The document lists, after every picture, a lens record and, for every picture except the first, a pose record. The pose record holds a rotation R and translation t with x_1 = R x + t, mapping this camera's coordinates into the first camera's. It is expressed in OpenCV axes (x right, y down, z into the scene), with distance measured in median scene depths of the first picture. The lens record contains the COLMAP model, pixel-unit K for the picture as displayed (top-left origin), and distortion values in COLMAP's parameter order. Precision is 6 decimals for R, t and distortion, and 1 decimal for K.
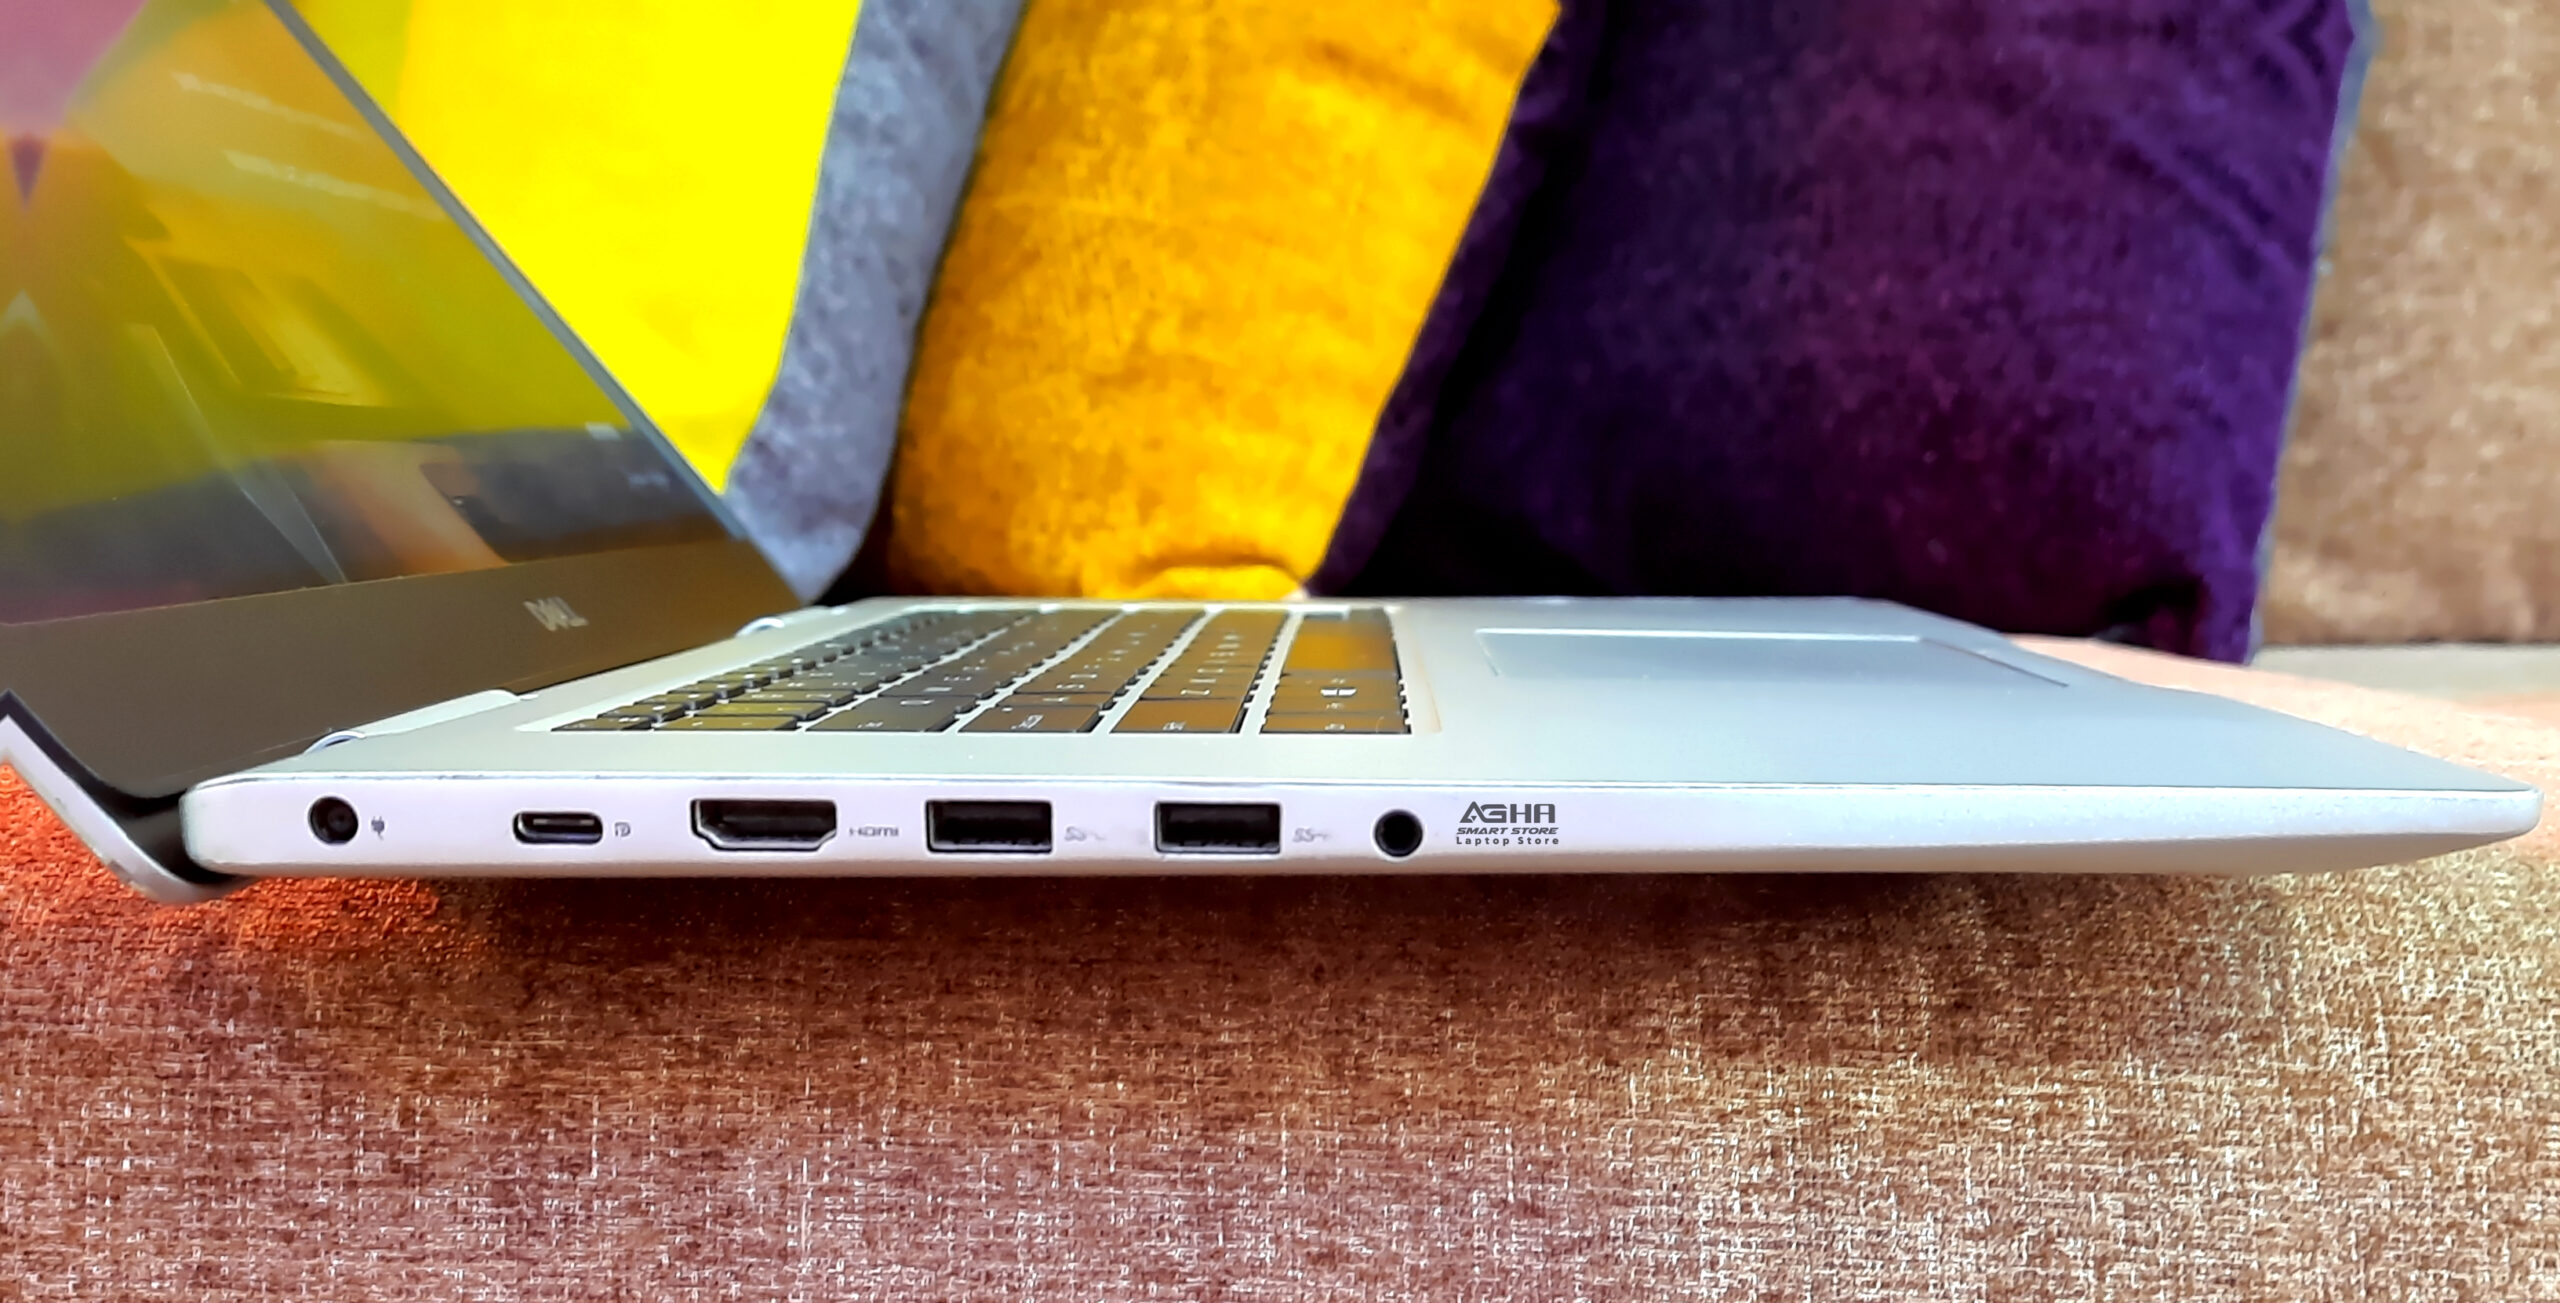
lens RADIAL K [[2655.5, 0, 1296.7], [0, 2655.5, 967.5], [0, 0, 1]] dist [0.166424, -0.395546]
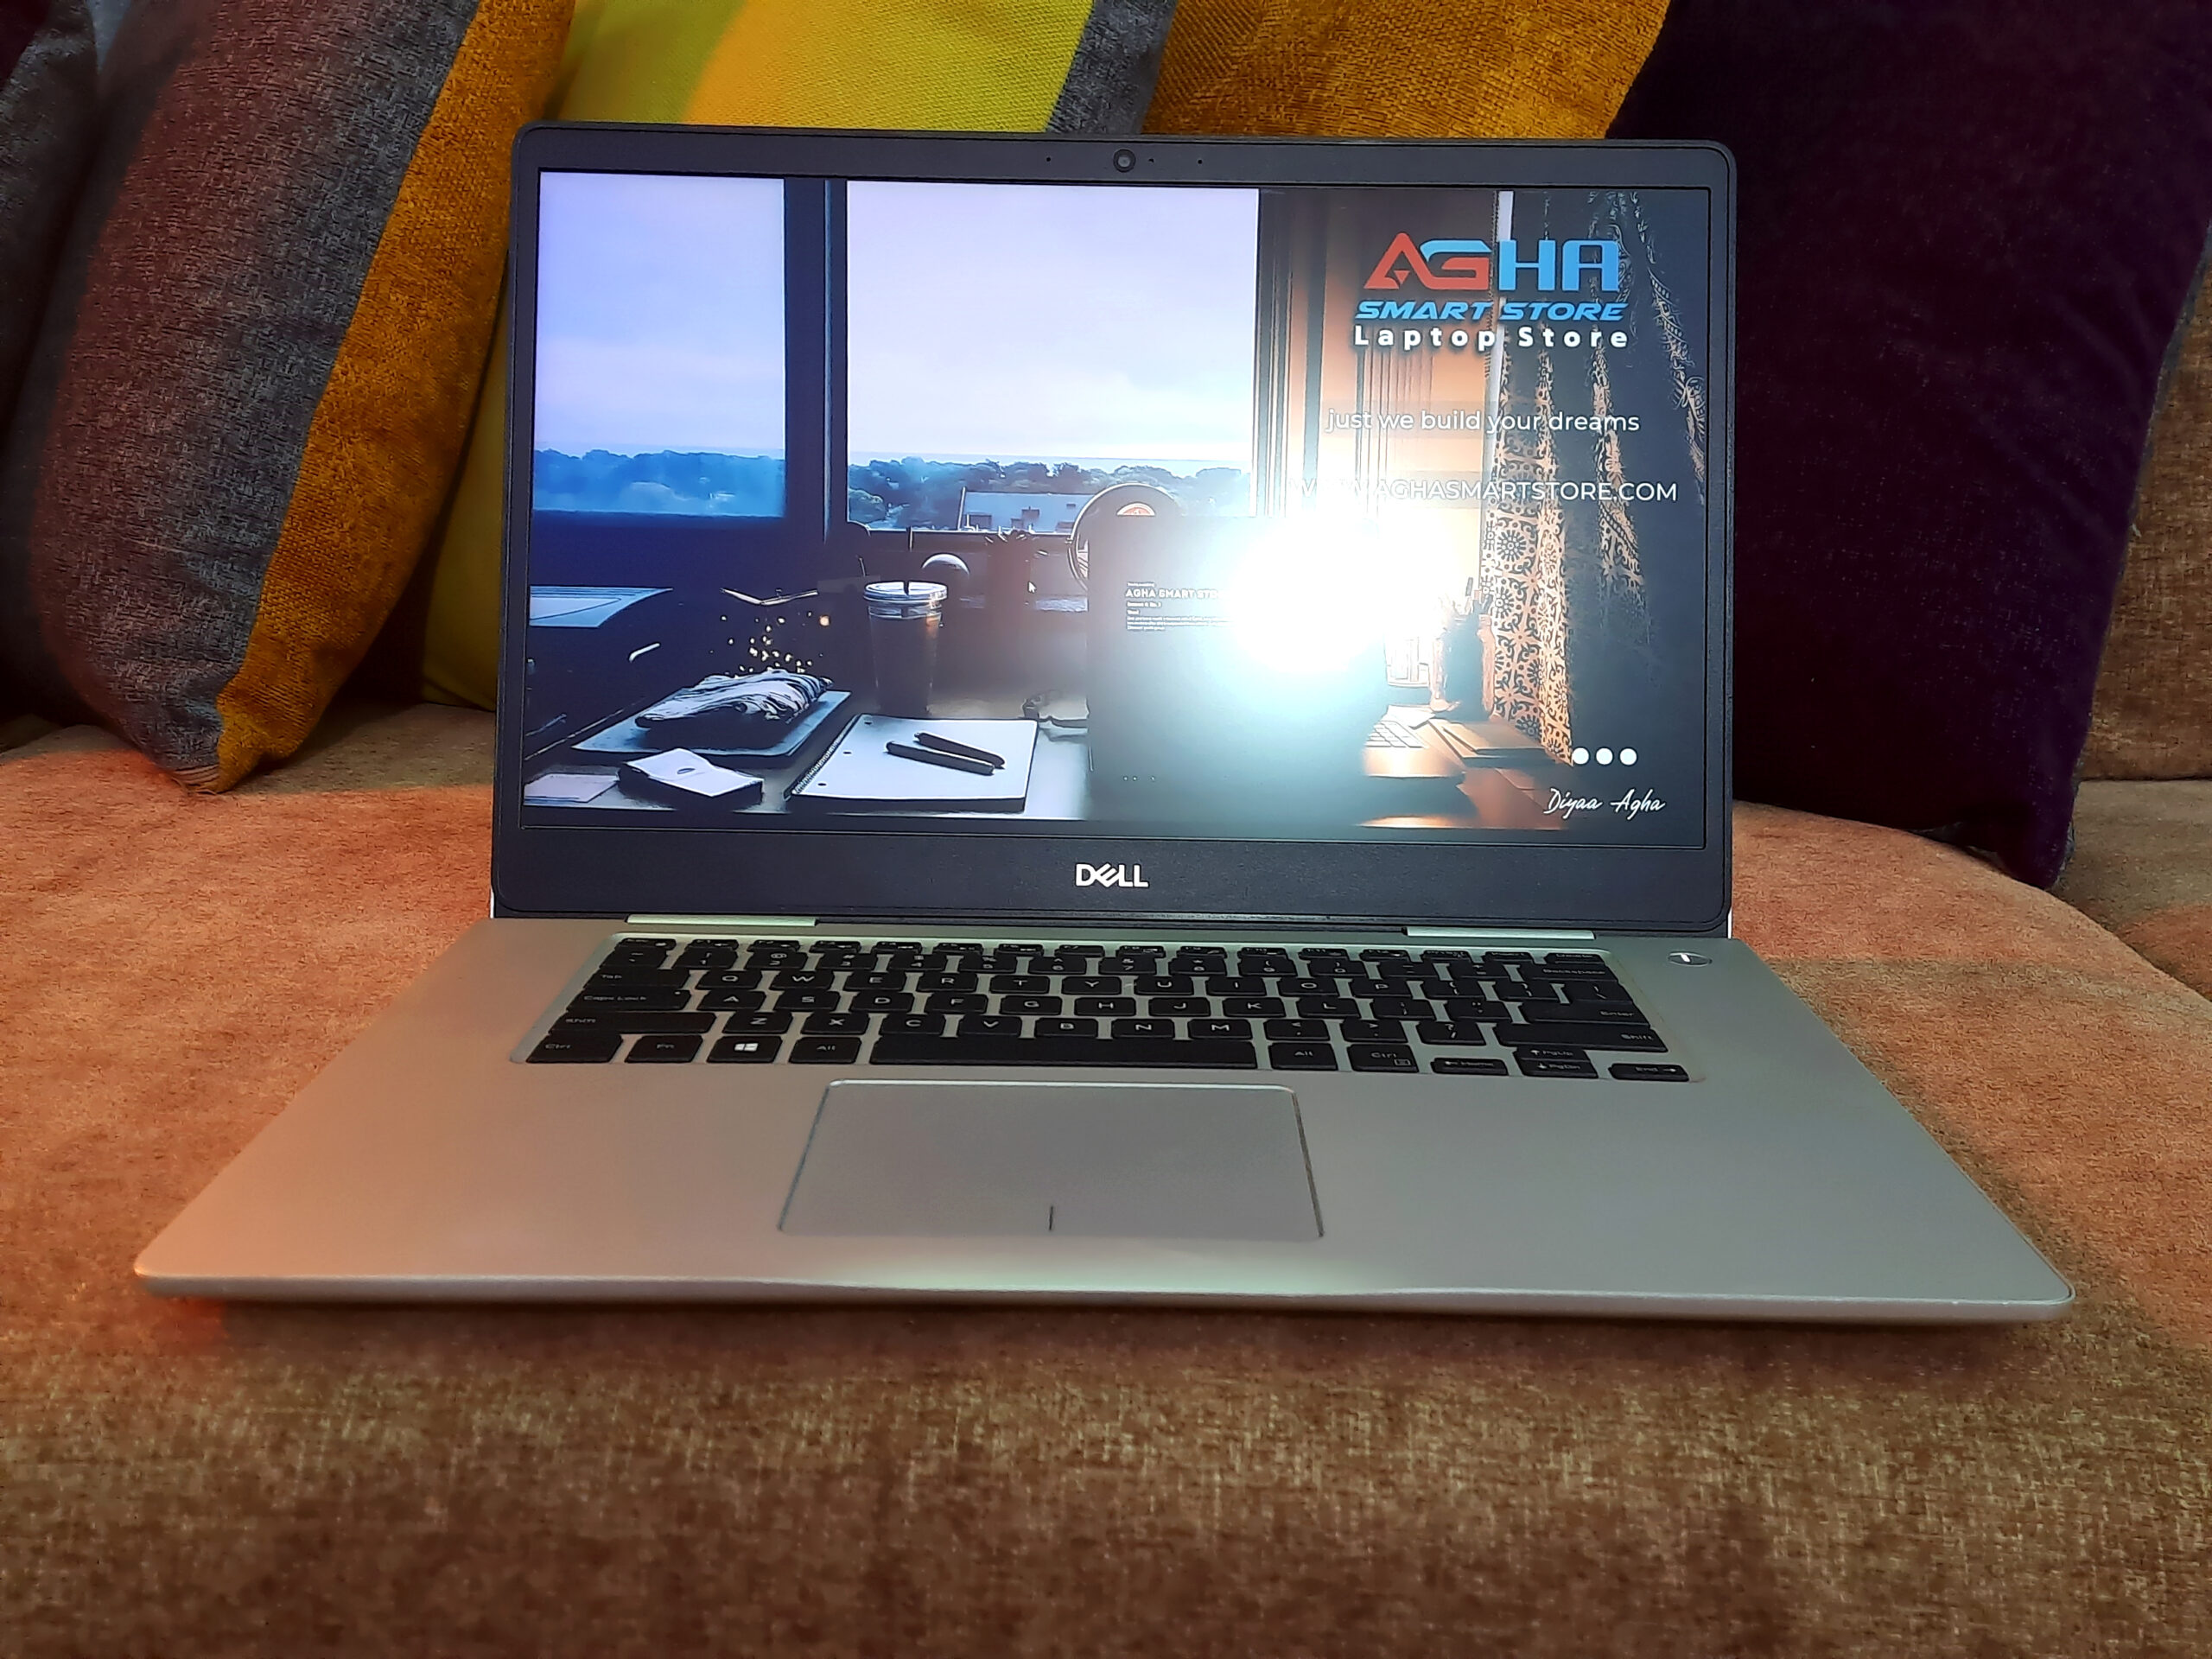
lens RADIAL K [[2236.9, 0, 1117.7], [0, 2236.9, 849.0], [0, 0, 1]] dist [0.096305, -0.129895]
pose [[0.998937, 0.017044, -0.042830, -0.109588], [-0.013625, 0.996789, 0.078902, -0.451871], [0.044038, -0.078235, 0.995962, -0.202625]]
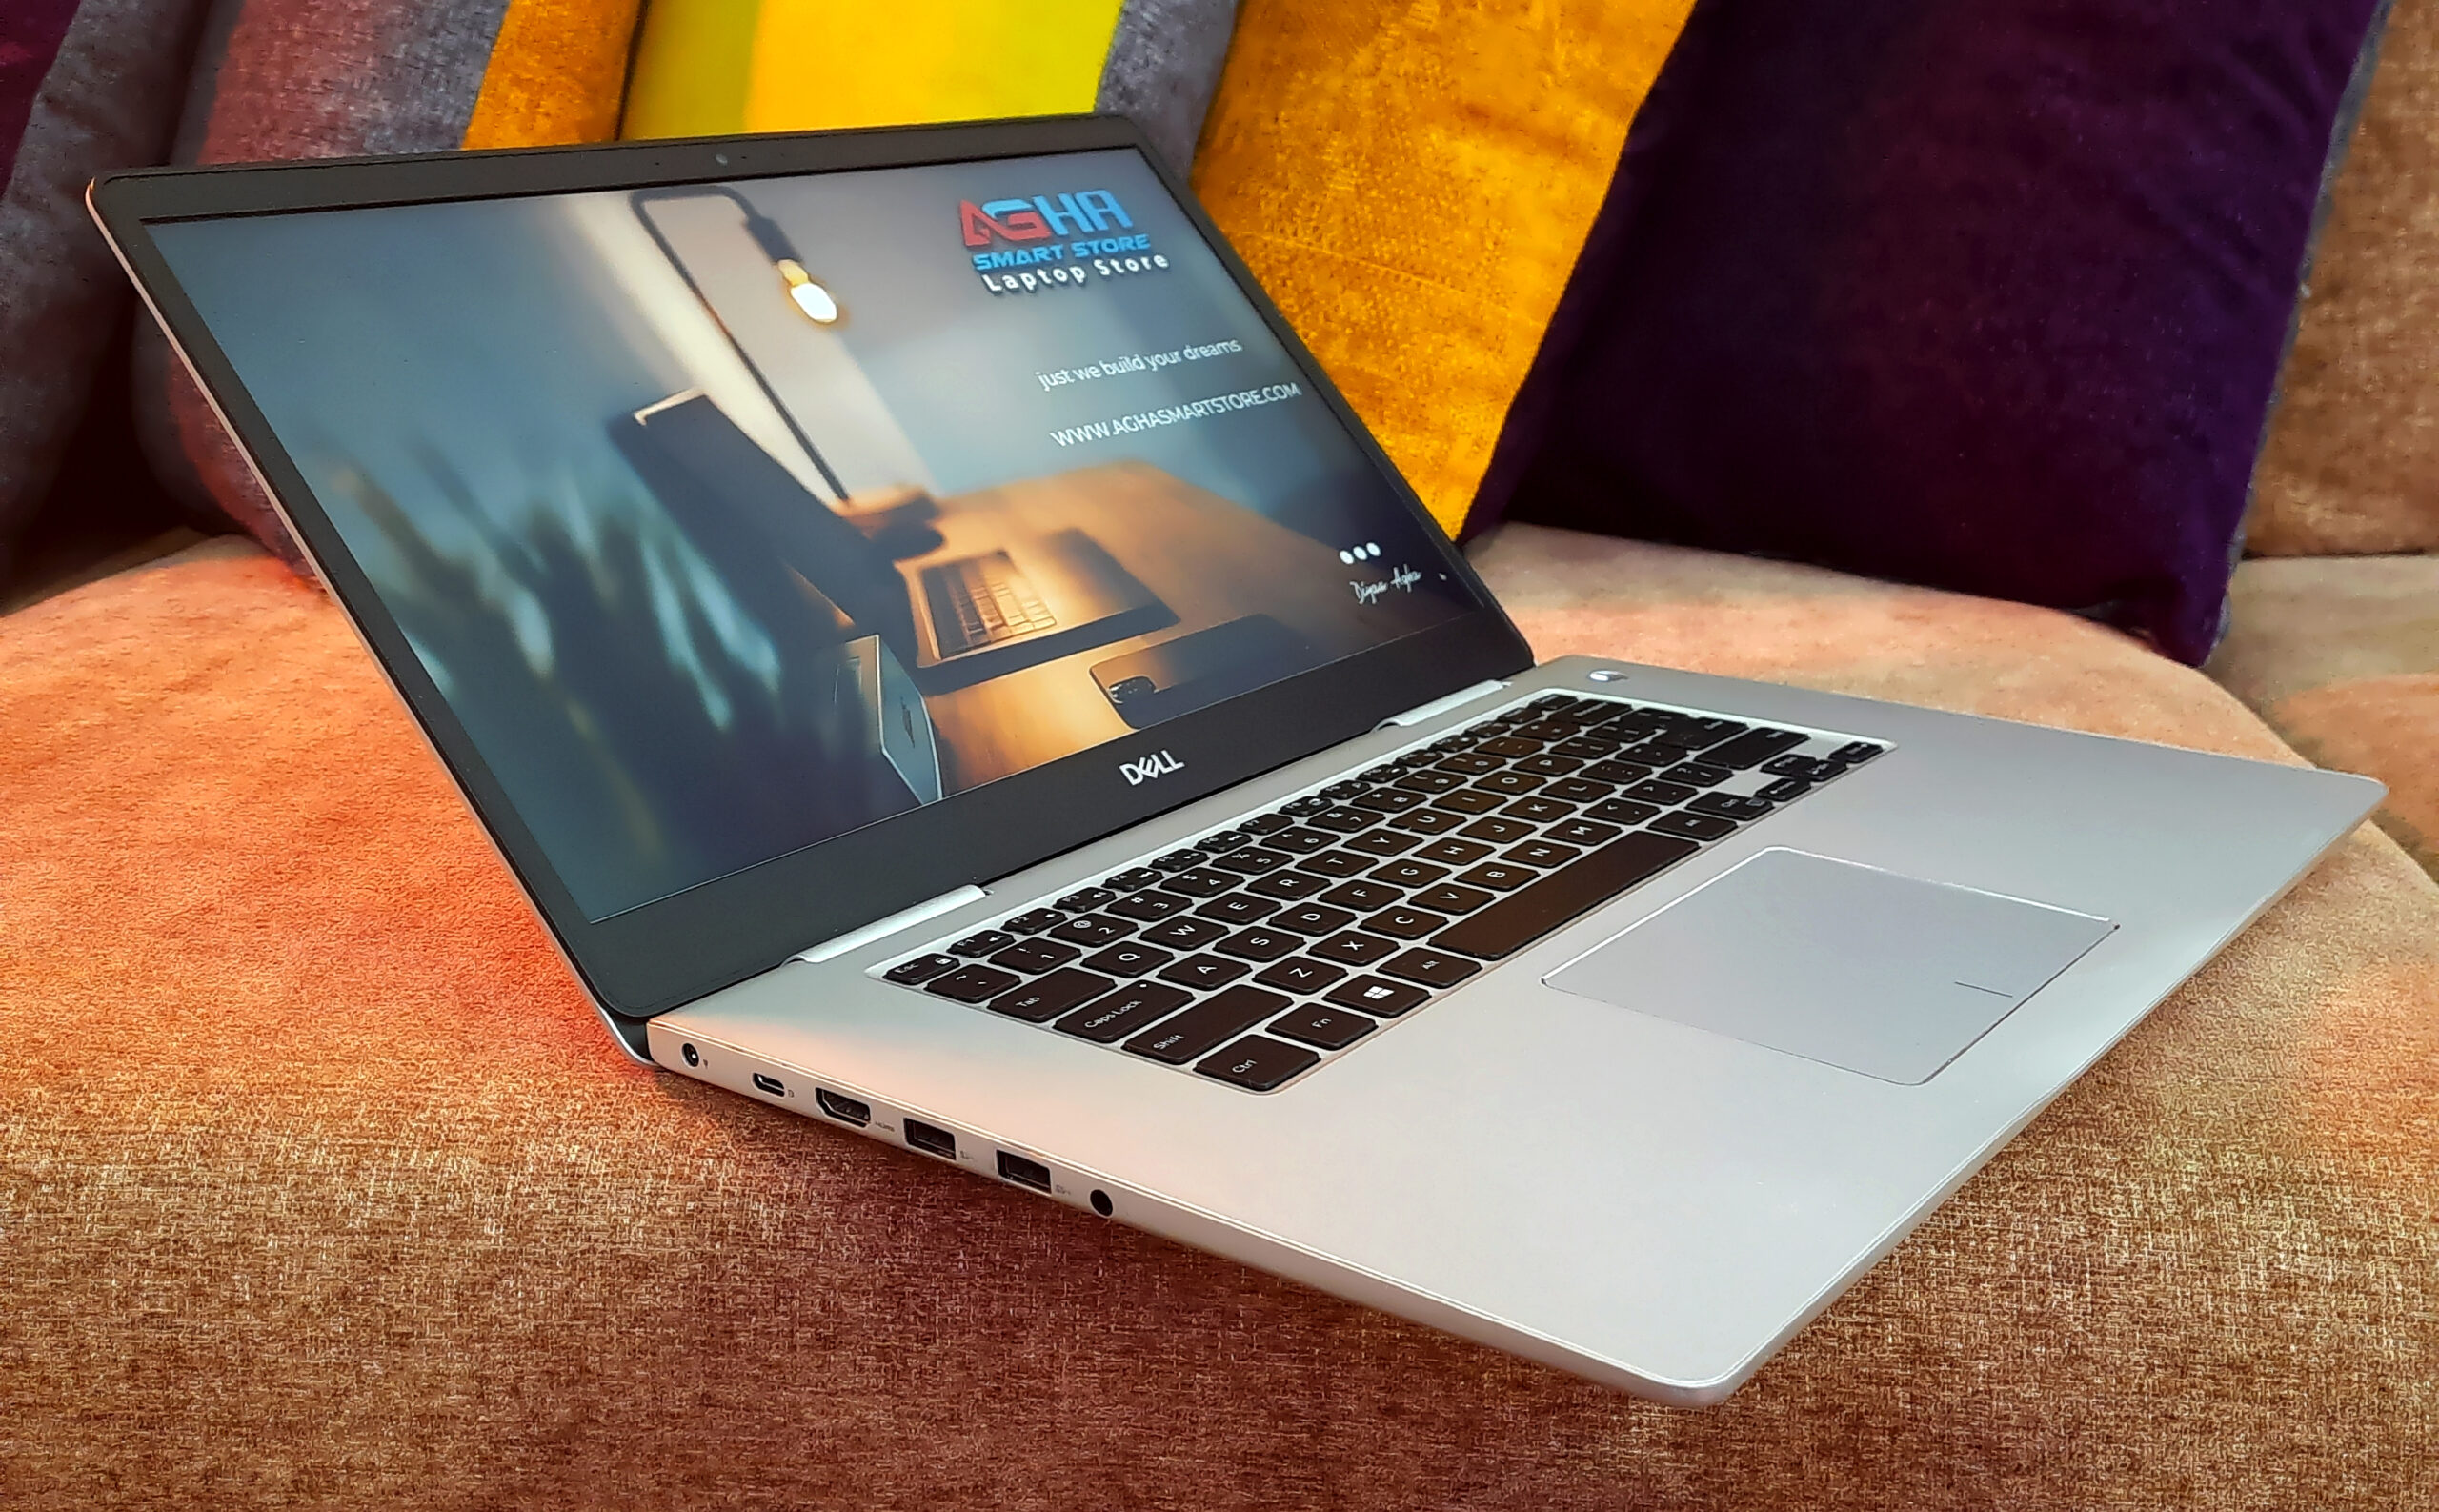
lens RADIAL K [[2474.0, 0, 1235.9], [0, 2474.0, 753.1], [0, 0, 1]] dist [0.127391, -0.248424]
pose [[0.993948, 0.007451, -0.109594, 0.077976], [0.004931, 0.993664, 0.112283, -0.439215], [0.109737, -0.112144, 0.987614, -0.417883]]
